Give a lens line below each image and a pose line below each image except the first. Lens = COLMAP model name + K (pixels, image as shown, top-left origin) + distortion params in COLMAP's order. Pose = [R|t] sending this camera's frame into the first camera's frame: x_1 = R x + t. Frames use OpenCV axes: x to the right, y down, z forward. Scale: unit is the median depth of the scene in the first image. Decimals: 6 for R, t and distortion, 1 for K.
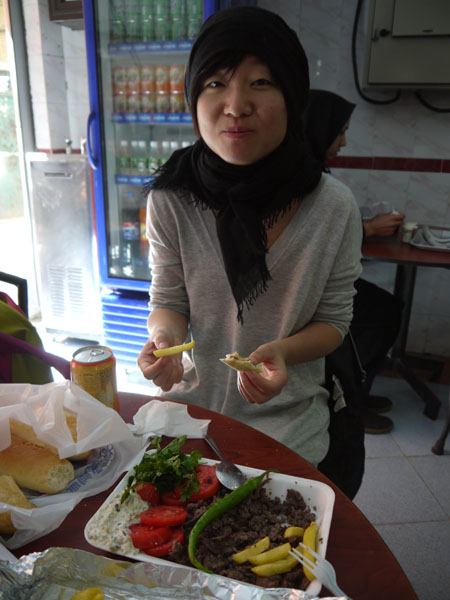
lens RADIAL K [[558.3, 0, 225.0], [0, 558.3, 300.0], [0, 0, 1]] dist [-0.047096, 0.003276]
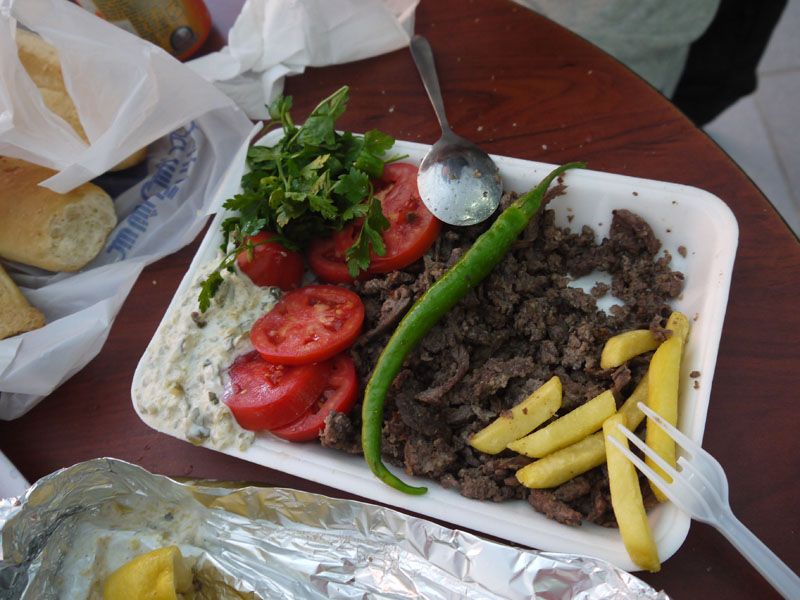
lens RADIAL K [[744.5, 0, 452.4], [0, 744.5, 299.7], [0, 0, 1]] dist [-0.047096, 0.003276]
pose [[0.984950, -0.061897, -0.161376, 0.087842], [0.156826, 0.712542, 0.683879, 0.008771], [0.072657, -0.698894, 0.711525, 0.619017]]
